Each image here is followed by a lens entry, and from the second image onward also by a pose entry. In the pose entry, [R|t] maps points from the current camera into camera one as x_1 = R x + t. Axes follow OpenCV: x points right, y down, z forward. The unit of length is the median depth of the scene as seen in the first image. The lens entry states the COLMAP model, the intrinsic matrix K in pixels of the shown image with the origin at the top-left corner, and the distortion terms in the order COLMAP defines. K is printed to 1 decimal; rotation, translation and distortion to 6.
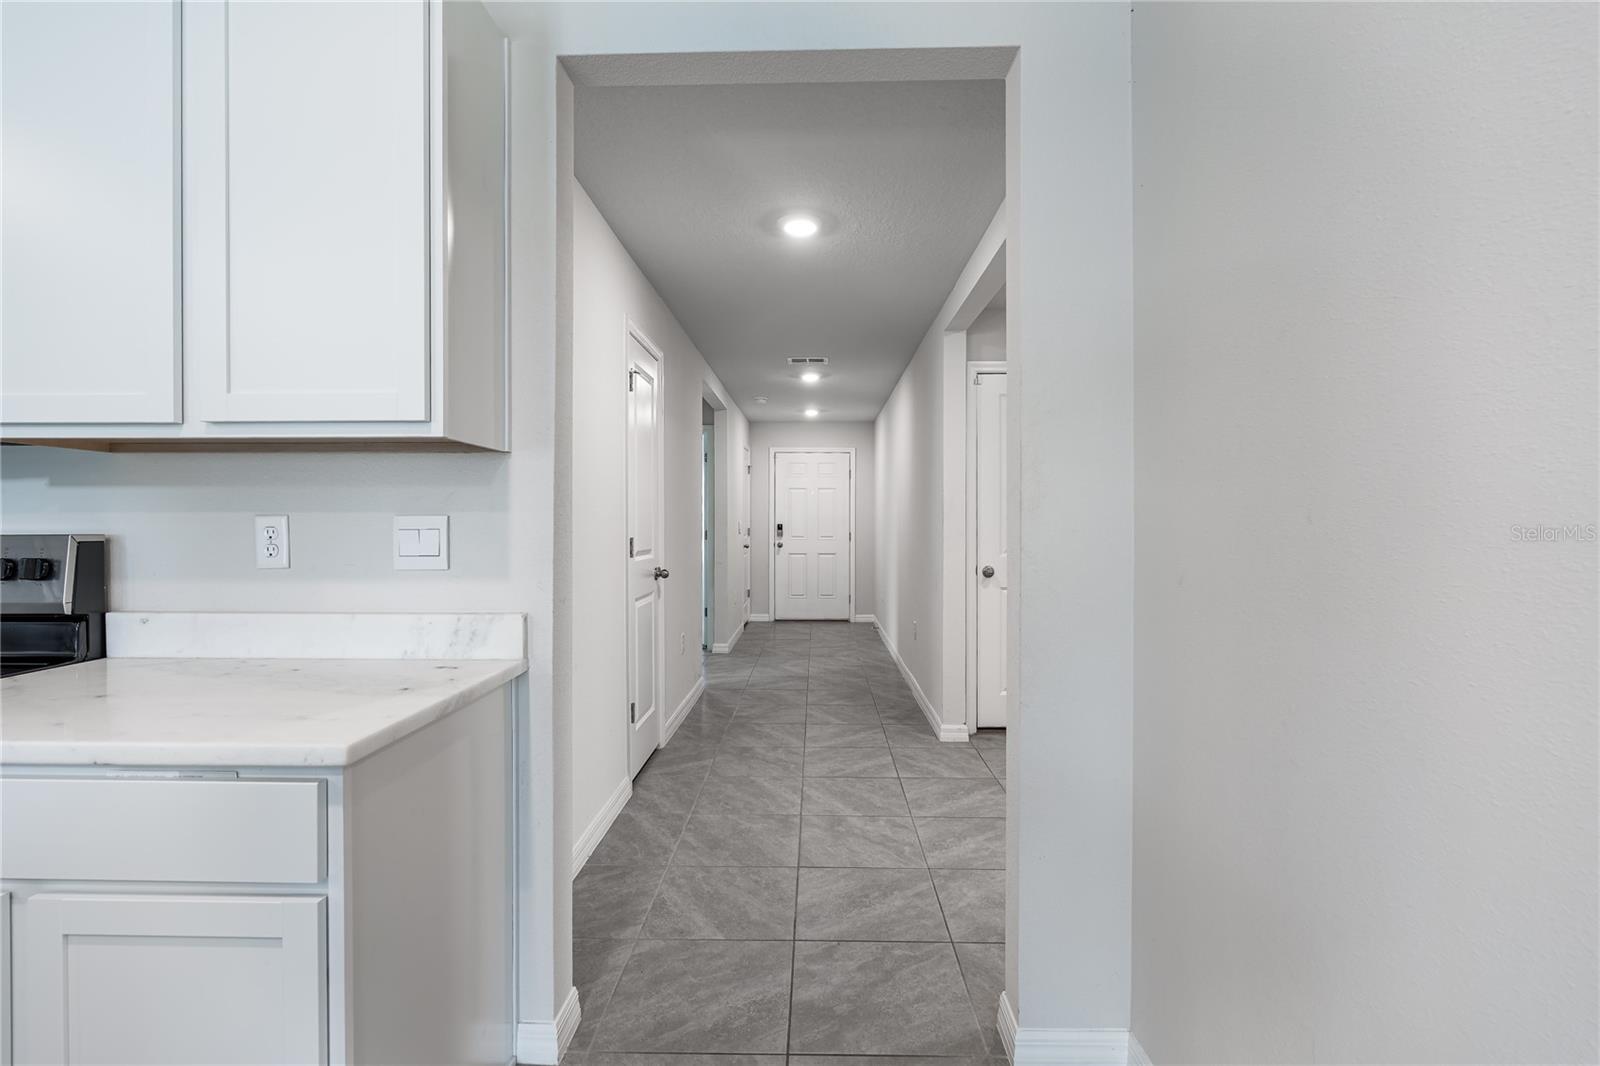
lens RADIAL K [[723.9, 0, 793.2], [0, 723.9, 525.0], [0, 0, 1]] dist [-0.001013, -0.000197]
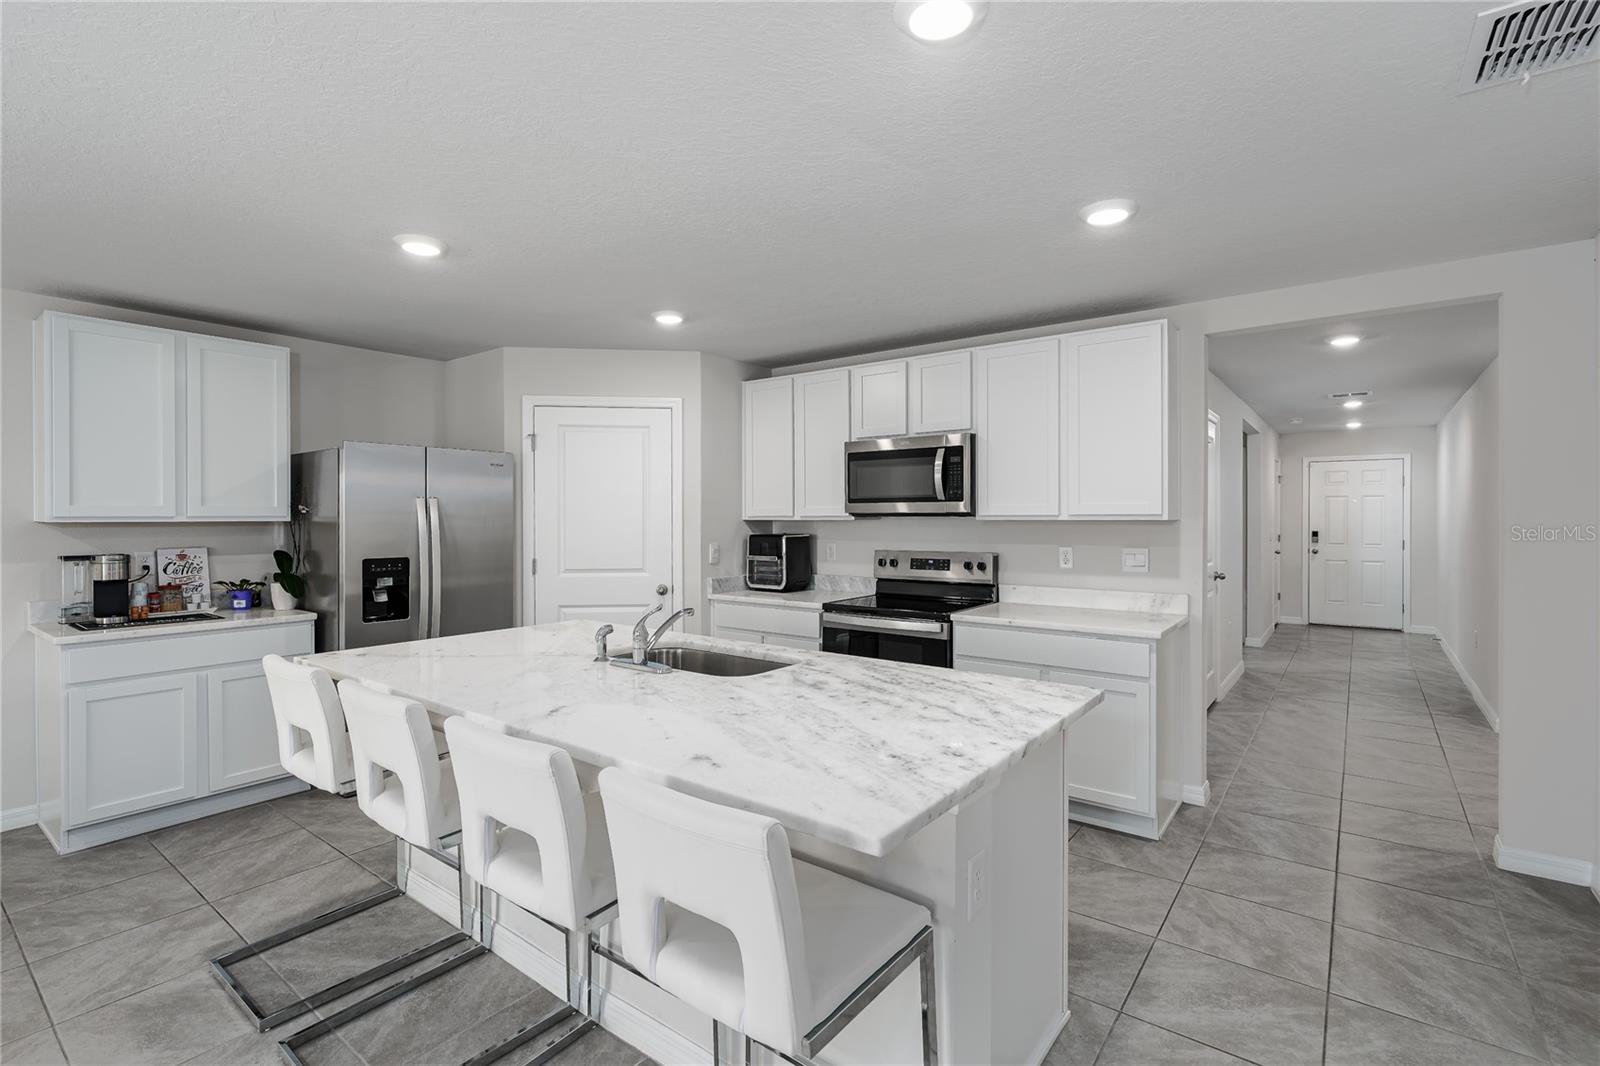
lens RADIAL K [[723.9, 0, 793.2], [0, 723.9, 525.0], [0, 0, 1]] dist [-0.001013, -0.000197]
pose [[0.806203, 0.002627, -0.591634, -0.018557], [0.002478, 0.999966, 0.007817, -0.045318], [0.591634, -0.007769, 0.806169, -0.620618]]
